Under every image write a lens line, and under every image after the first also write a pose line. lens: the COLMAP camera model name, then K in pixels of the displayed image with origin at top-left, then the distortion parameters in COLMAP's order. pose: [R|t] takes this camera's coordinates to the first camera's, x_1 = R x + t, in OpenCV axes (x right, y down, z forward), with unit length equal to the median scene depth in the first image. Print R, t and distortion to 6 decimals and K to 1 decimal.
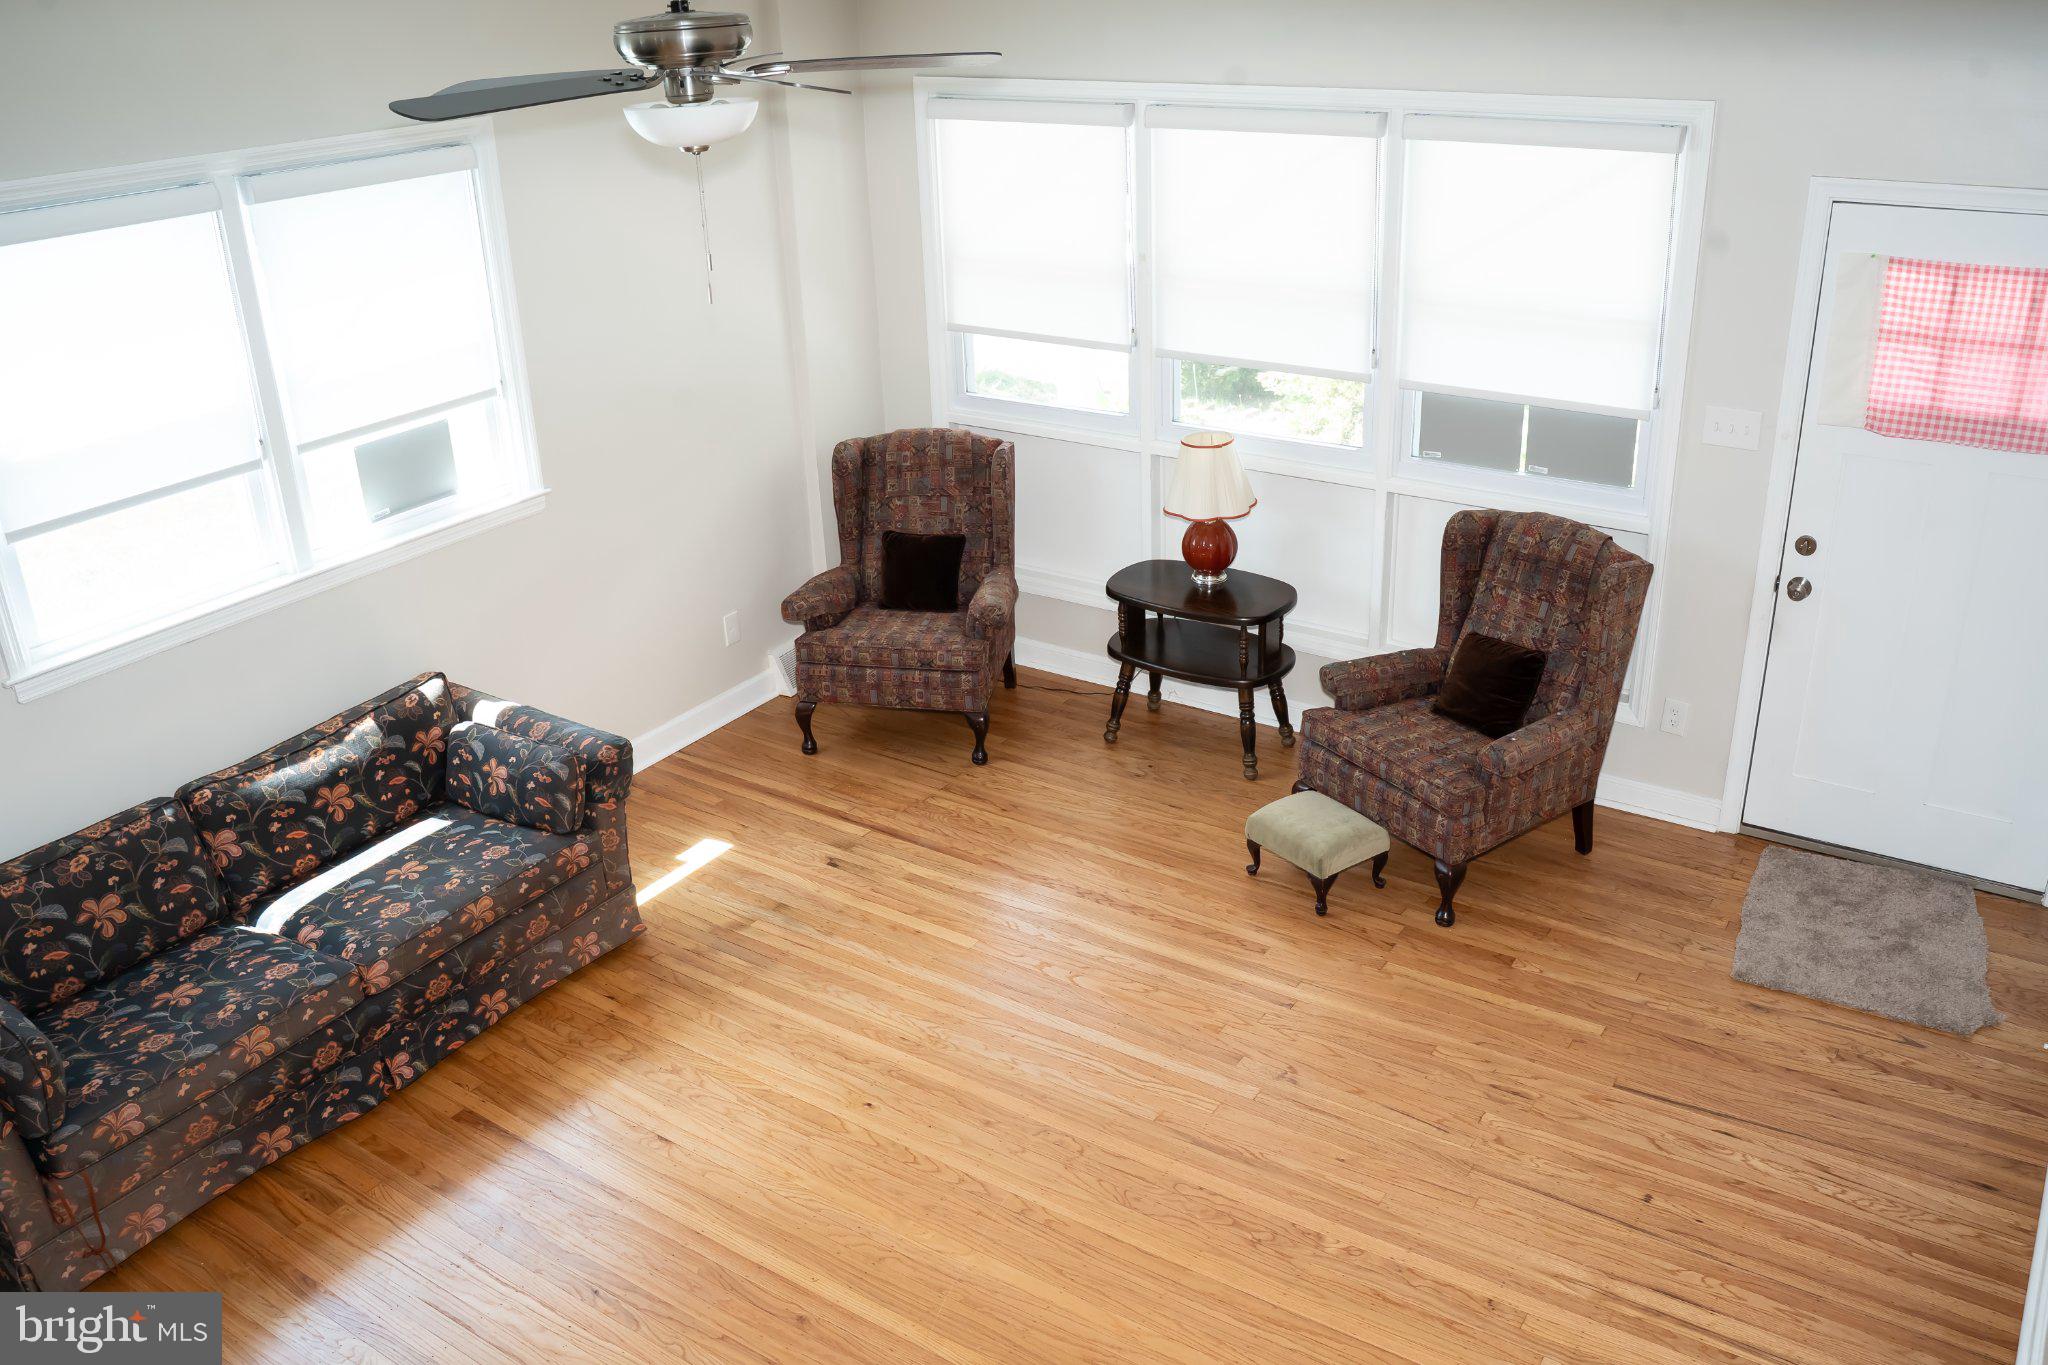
lens RADIAL K [[1673.2, 0, 1033.4], [0, 1673.2, 673.2], [0, 0, 1]] dist [-0.106073, 0.071190]
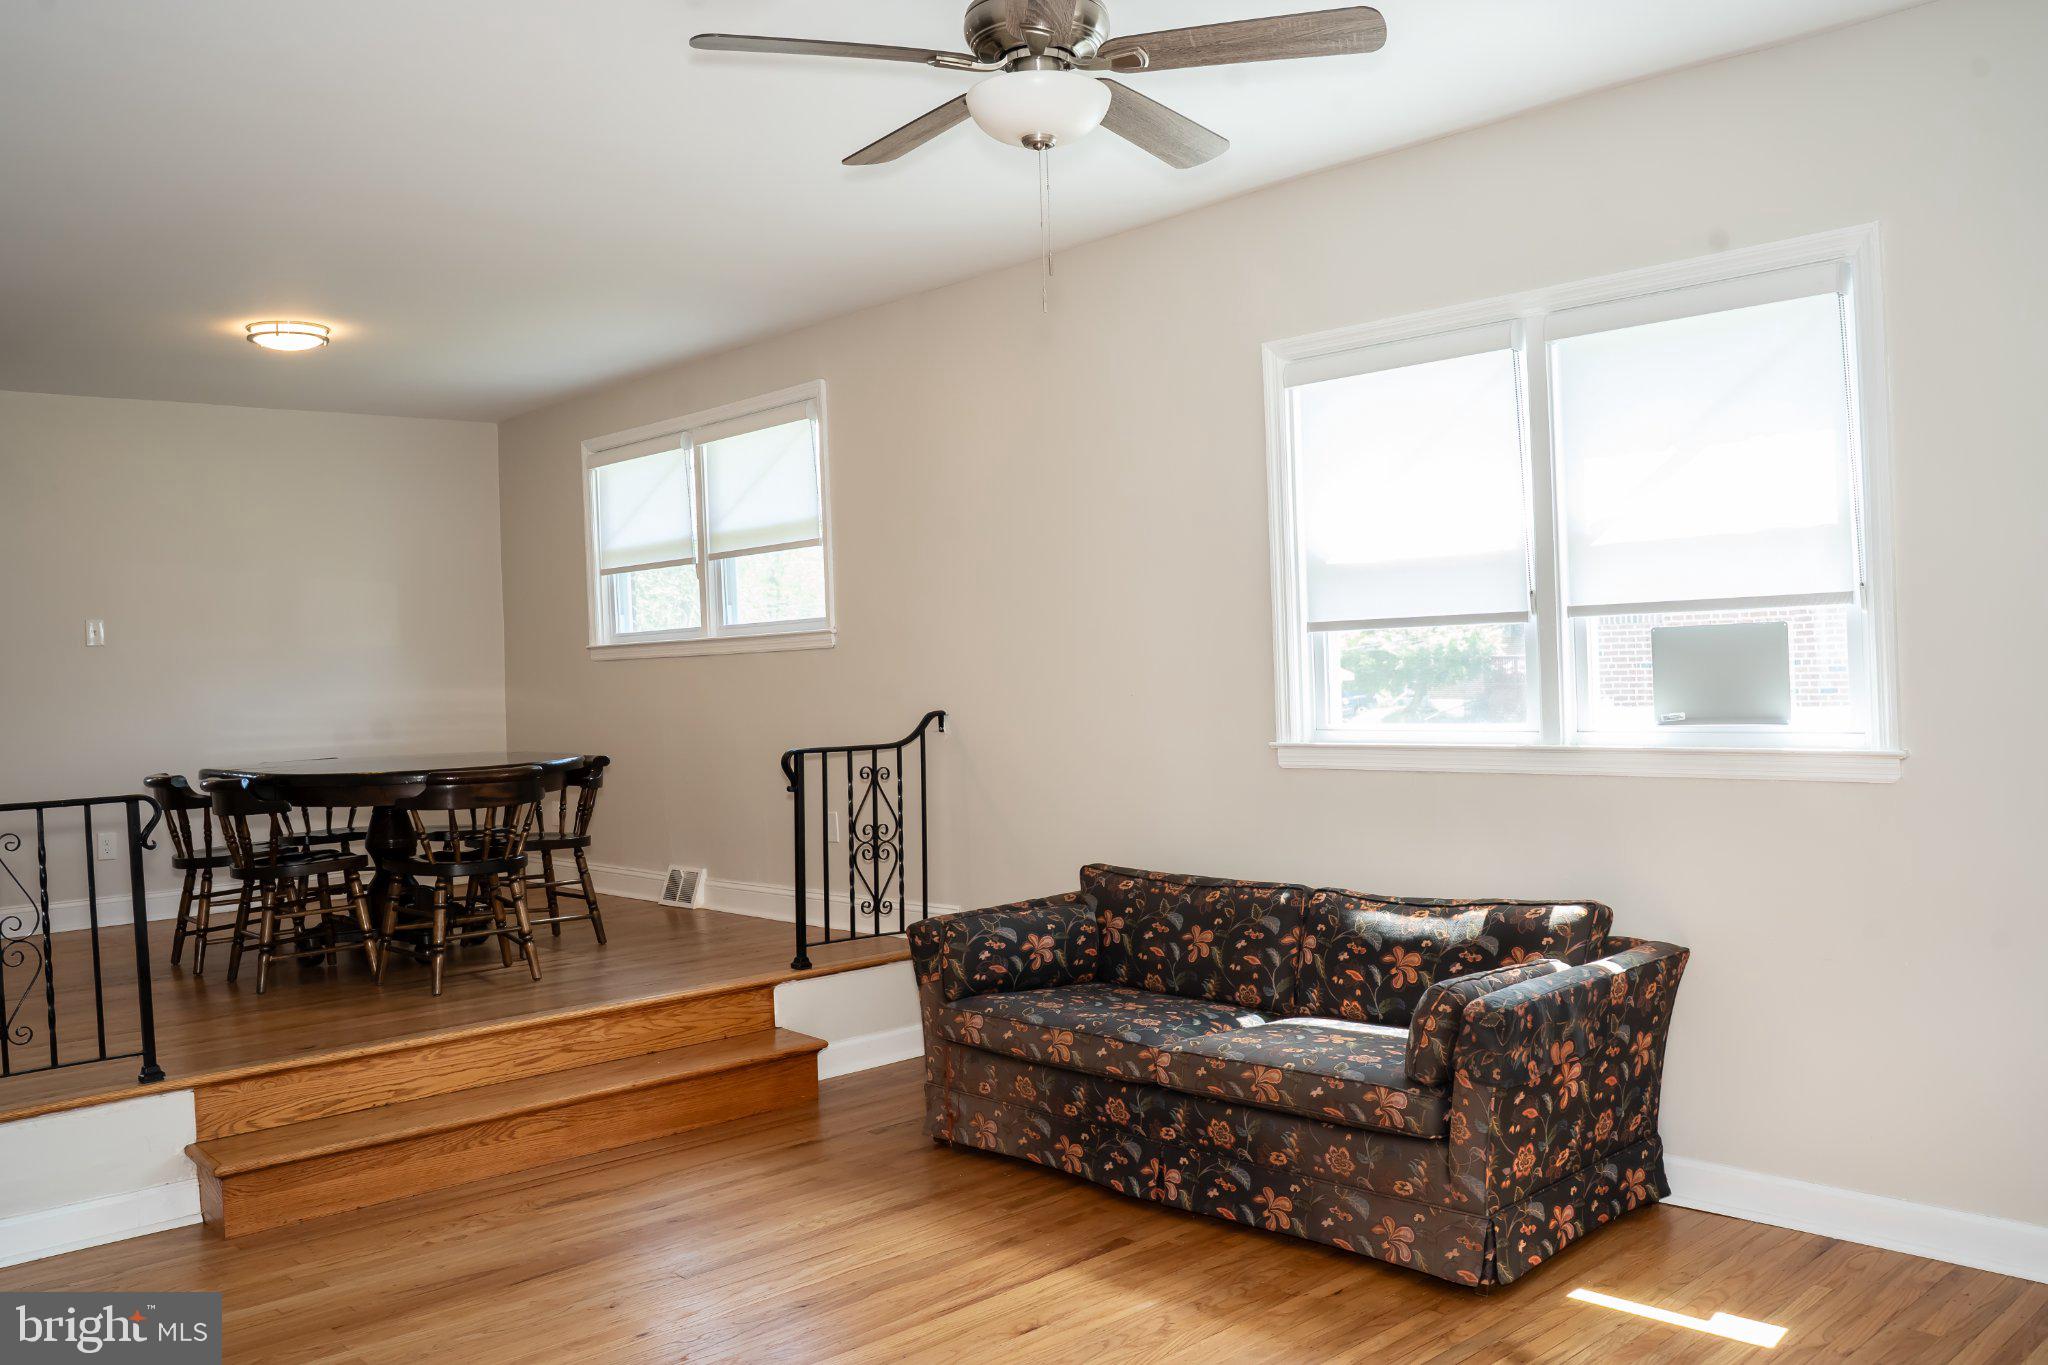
lens RADIAL K [[1673.2, 0, 1030.3], [0, 1673.2, 689.7], [0, 0, 1]] dist [-0.106073, 0.071190]
pose [[-0.233310, 0.054274, -0.970887, 0.520658], [-0.350476, 0.926641, 0.136022, -0.119937], [0.907046, 0.372008, -0.197172, 0.957800]]
